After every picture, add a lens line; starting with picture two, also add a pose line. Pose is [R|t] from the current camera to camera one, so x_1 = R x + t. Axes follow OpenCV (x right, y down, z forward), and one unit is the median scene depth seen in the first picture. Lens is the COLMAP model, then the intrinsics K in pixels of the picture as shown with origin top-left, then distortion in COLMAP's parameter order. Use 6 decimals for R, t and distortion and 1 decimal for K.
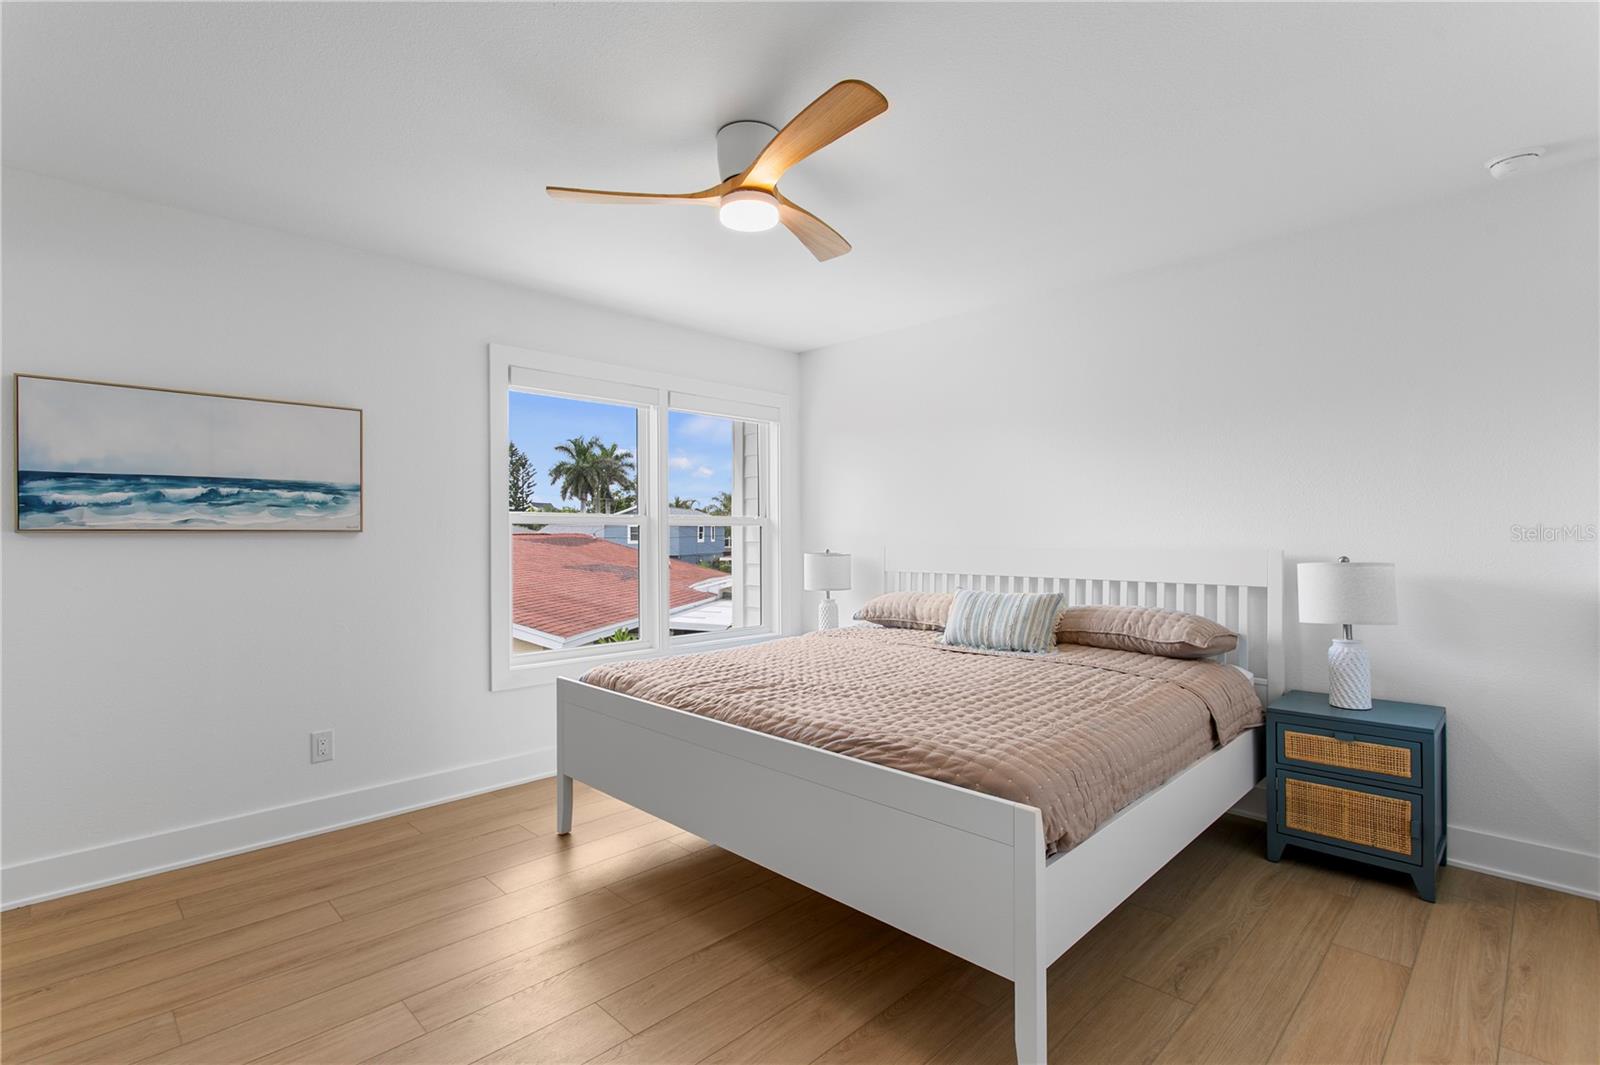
lens RADIAL K [[757.7, 0, 803.9], [0, 757.7, 538.2], [0, 0, 1]] dist [-0.000347, 0.000772]
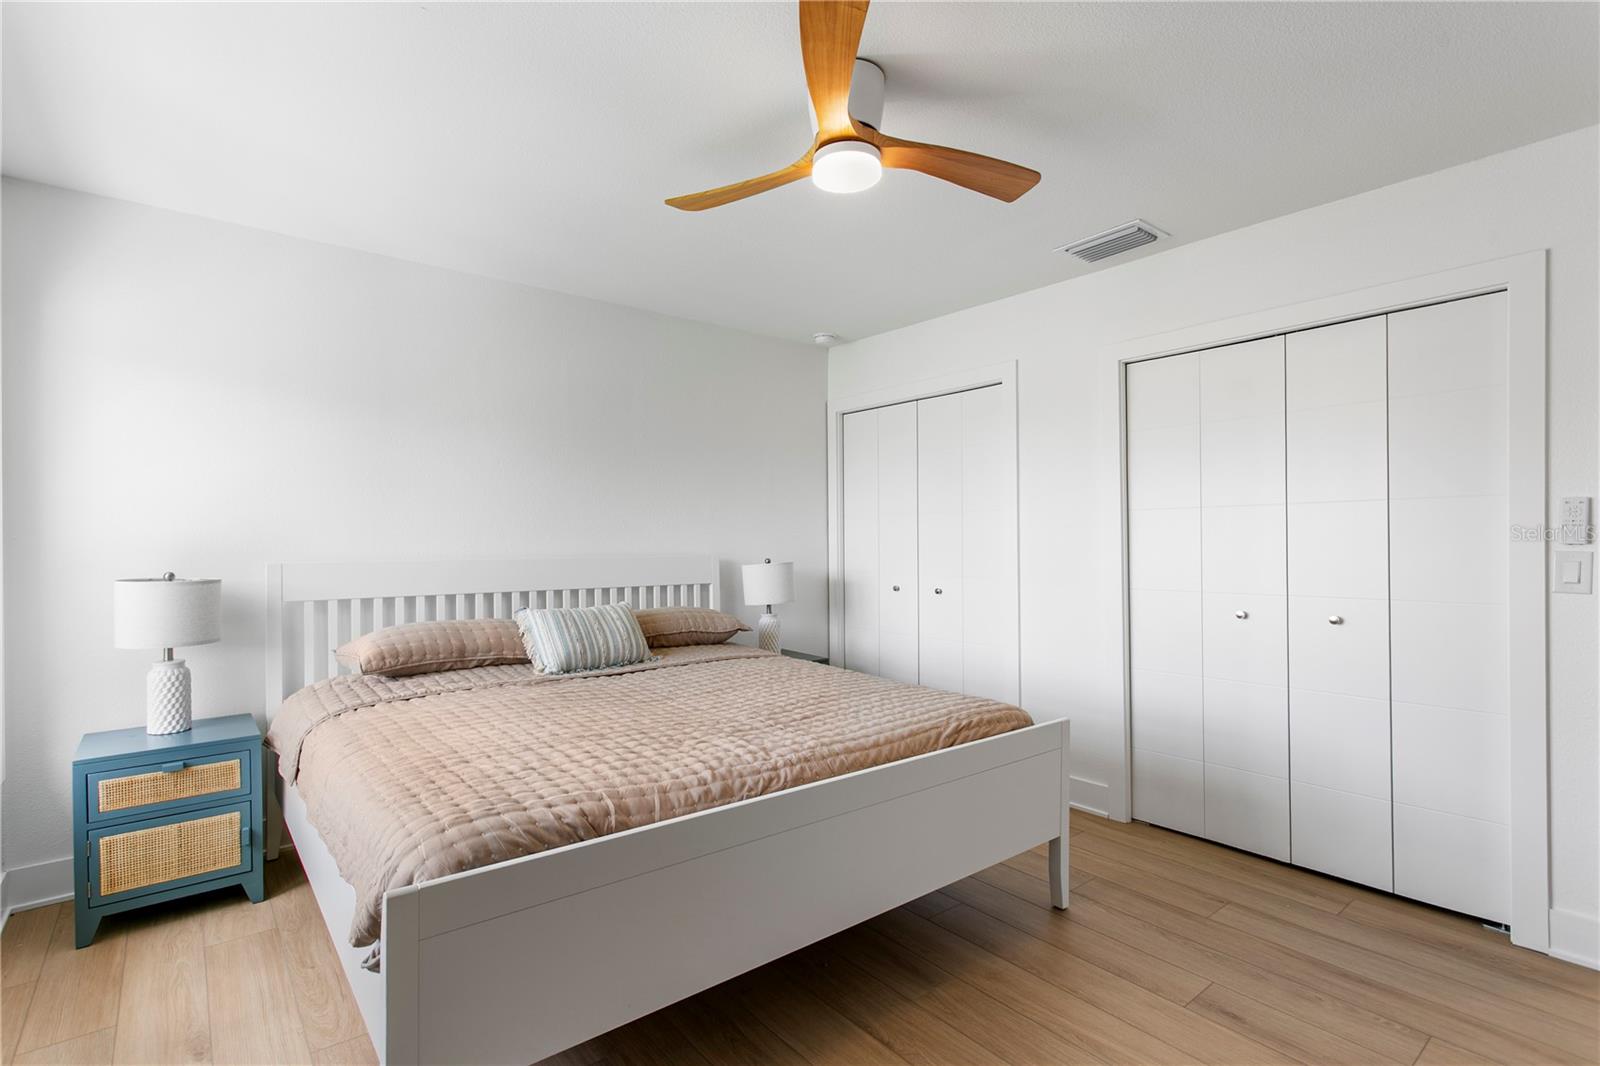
lens RADIAL K [[757.7, 0, 794.1], [0, 757.7, 530.4], [0, 0, 1]] dist [-0.000347, 0.000772]
pose [[0.099264, 0.022597, 0.994804, -0.639558], [0.008824, 0.999683, -0.023589, 0.003804], [-0.995022, 0.011120, 0.099033, 0.671632]]
